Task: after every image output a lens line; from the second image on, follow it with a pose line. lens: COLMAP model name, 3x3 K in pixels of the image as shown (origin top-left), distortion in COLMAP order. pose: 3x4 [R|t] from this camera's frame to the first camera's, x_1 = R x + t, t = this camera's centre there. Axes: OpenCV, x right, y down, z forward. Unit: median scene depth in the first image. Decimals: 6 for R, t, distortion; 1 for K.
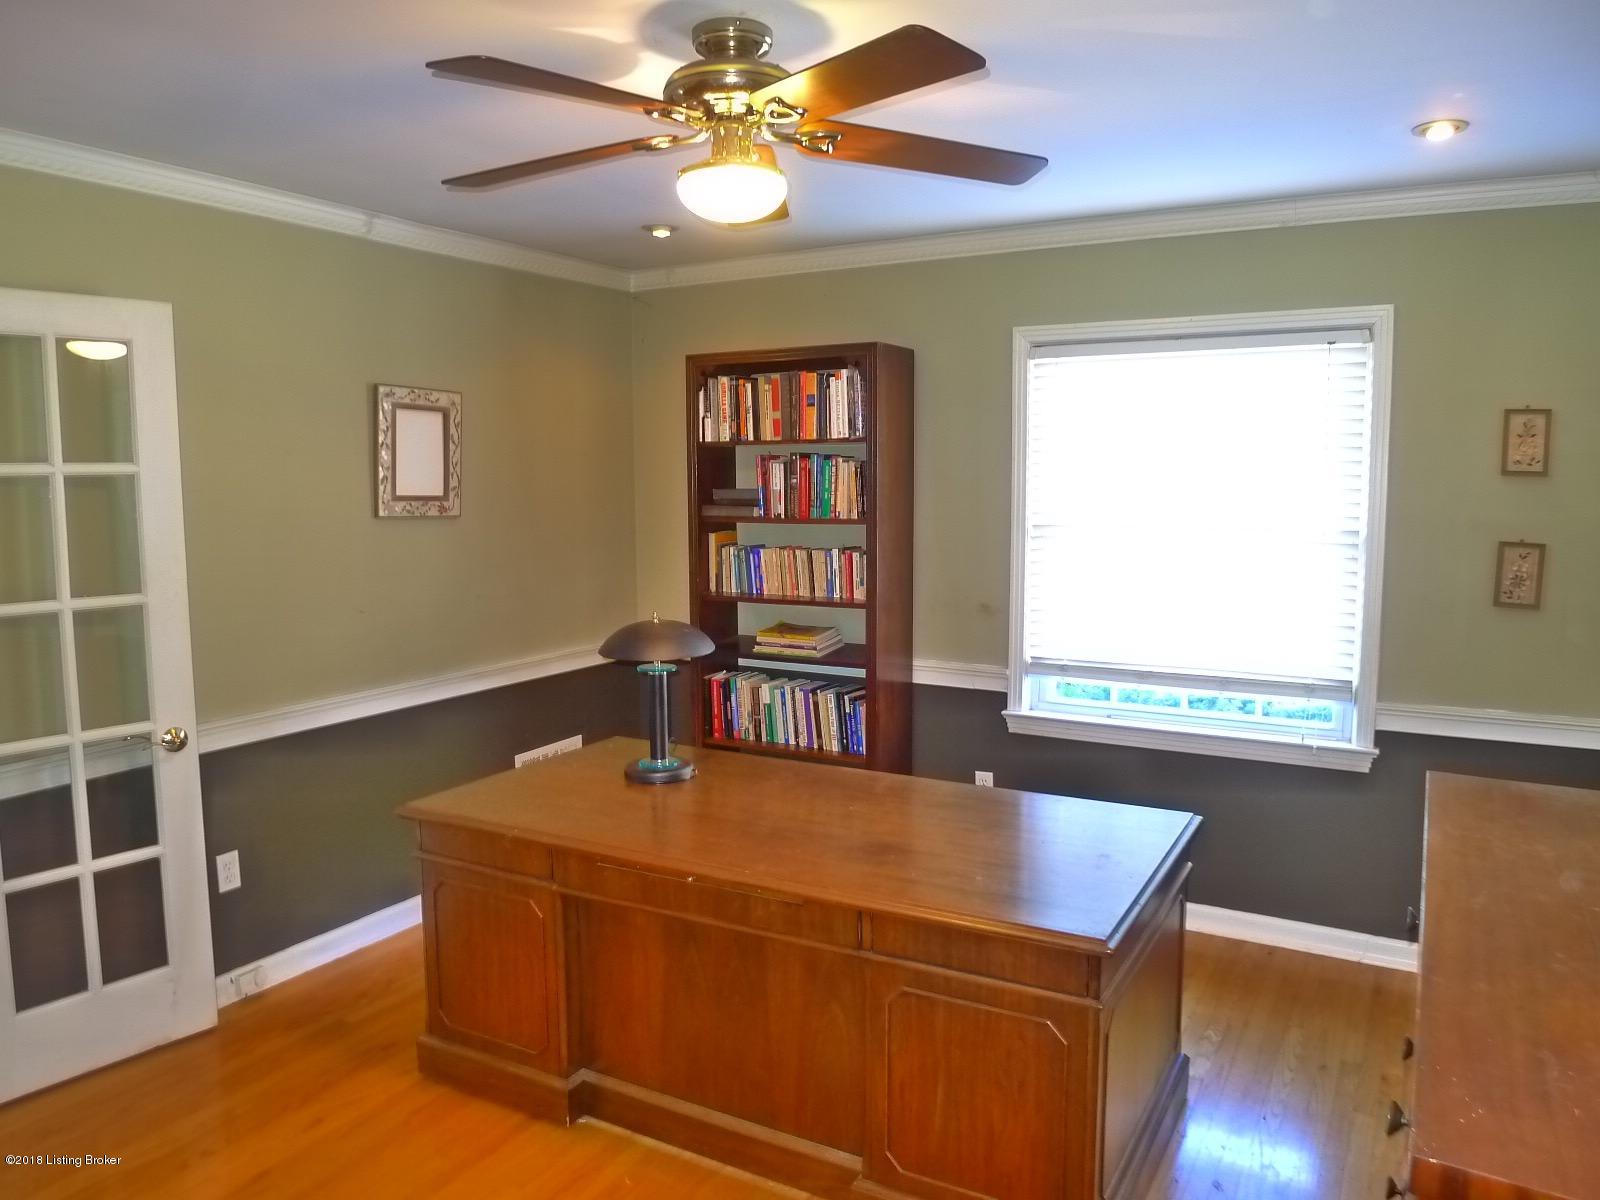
lens RADIAL K [[1146.2, 0, 800.0], [0, 1146.2, 600.0], [0, 0, 1]] dist [-0.060225, 0.027165]
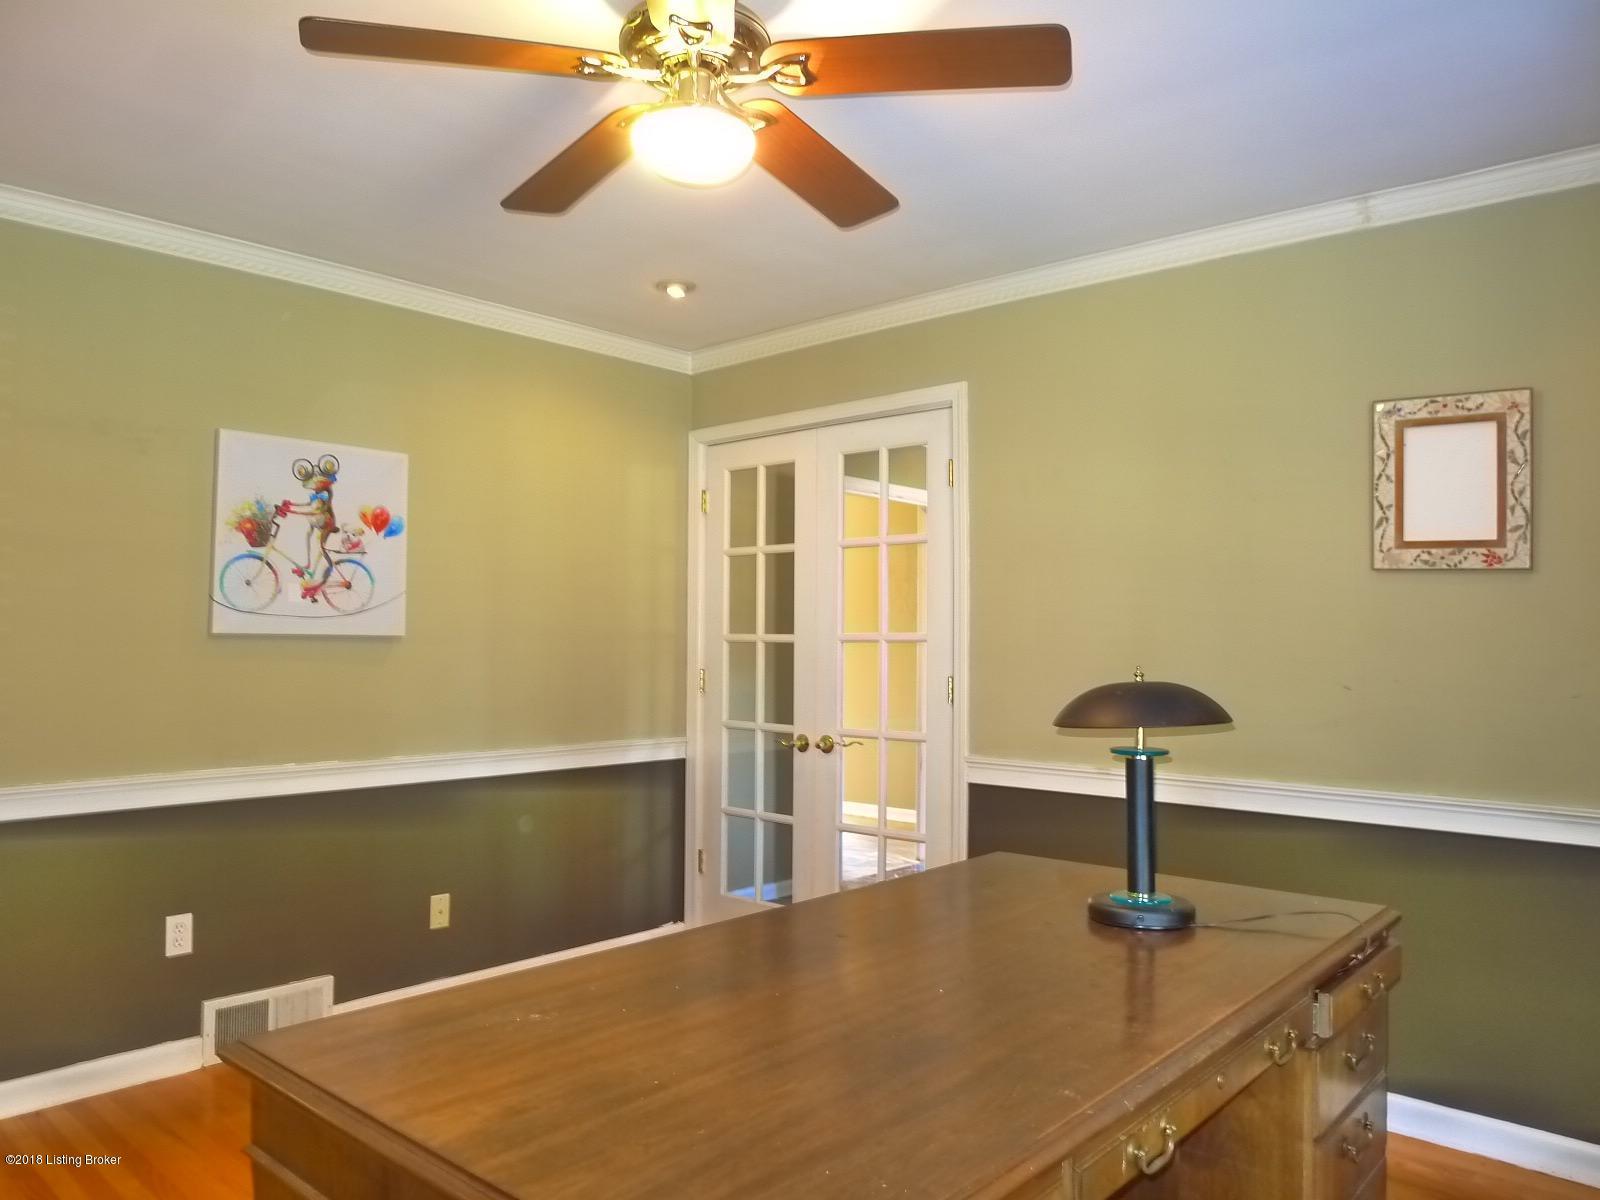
lens RADIAL K [[1146.2, 0, 800.0], [0, 1146.2, 600.0], [0, 0, 1]] dist [-0.060225, 0.027165]
pose [[-0.212006, -0.030472, -0.976793, 0.444744], [-0.118756, 0.992910, -0.005199, -0.000862], [0.970026, 0.114897, -0.214121, 0.737650]]
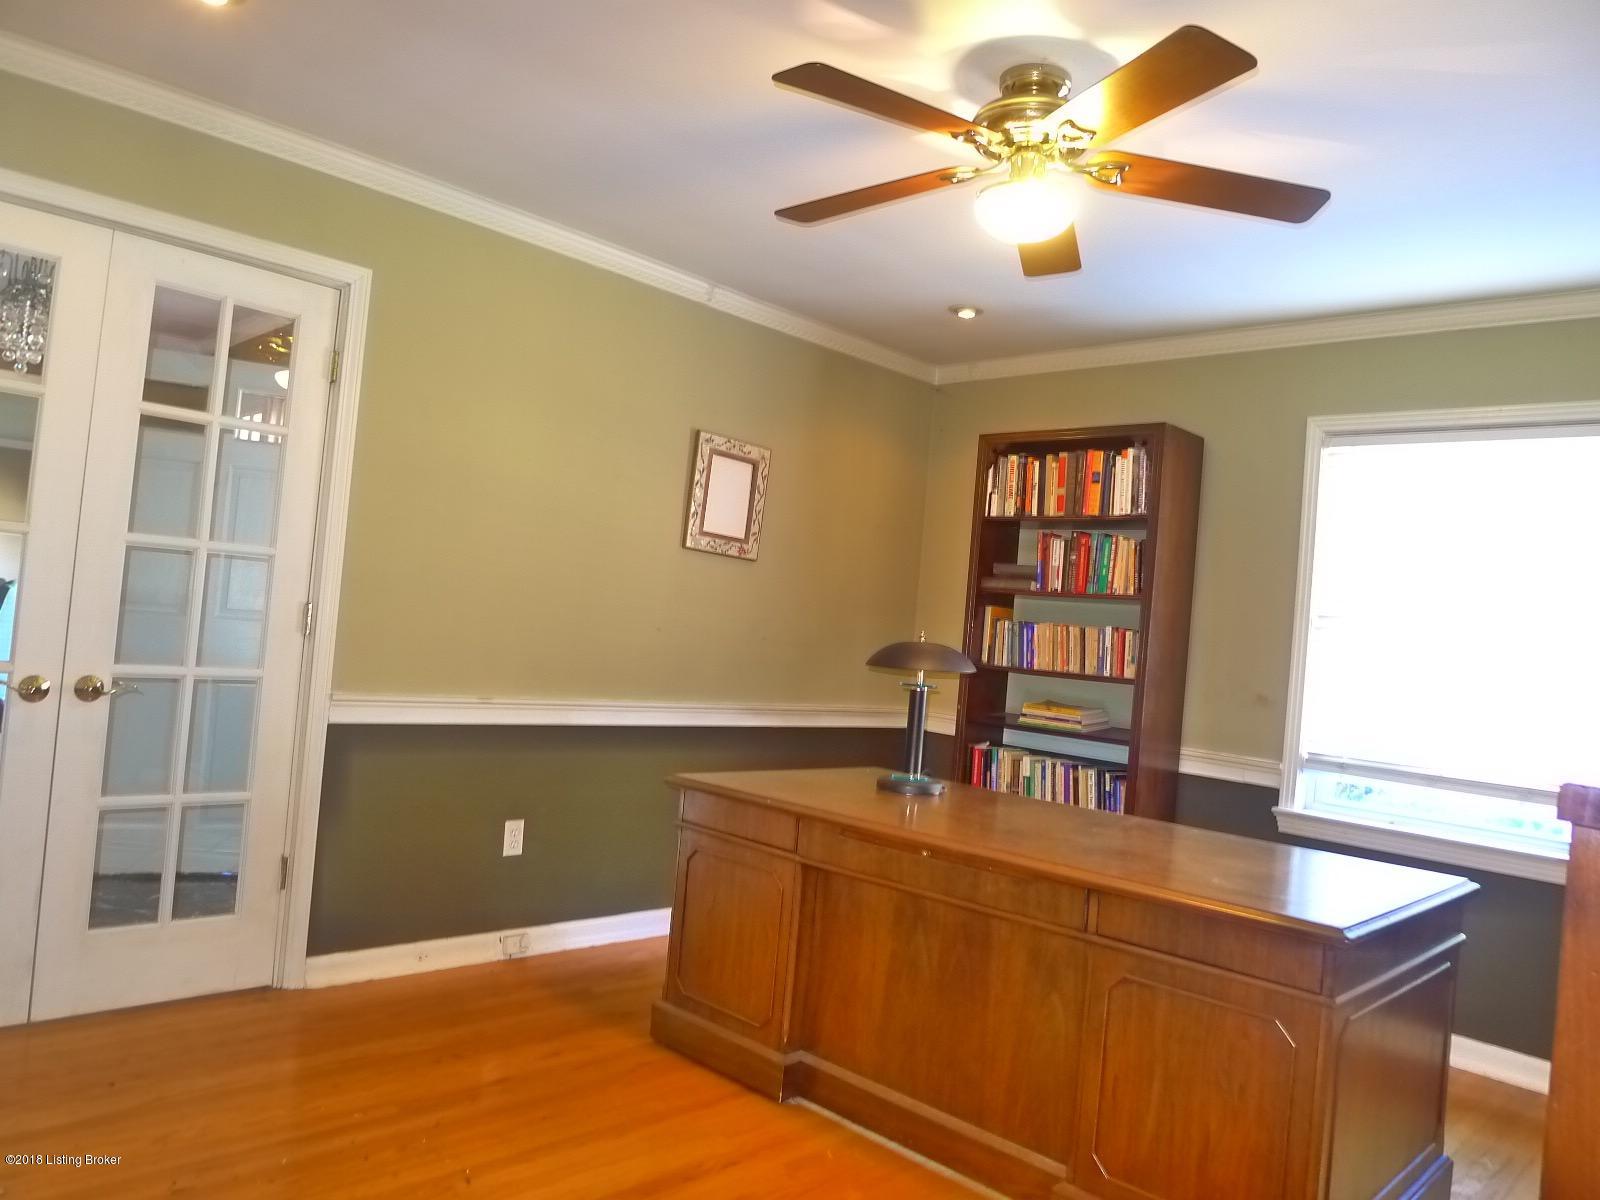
lens RADIAL K [[1146.2, 0, 800.0], [0, 1146.2, 600.0], [0, 0, 1]] dist [-0.060225, 0.027165]
pose [[0.963370, 0.082727, -0.255098, 0.024778], [-0.120095, 0.983601, -0.134556, 0.108115], [0.239783, 0.160263, 0.957507, -0.033208]]
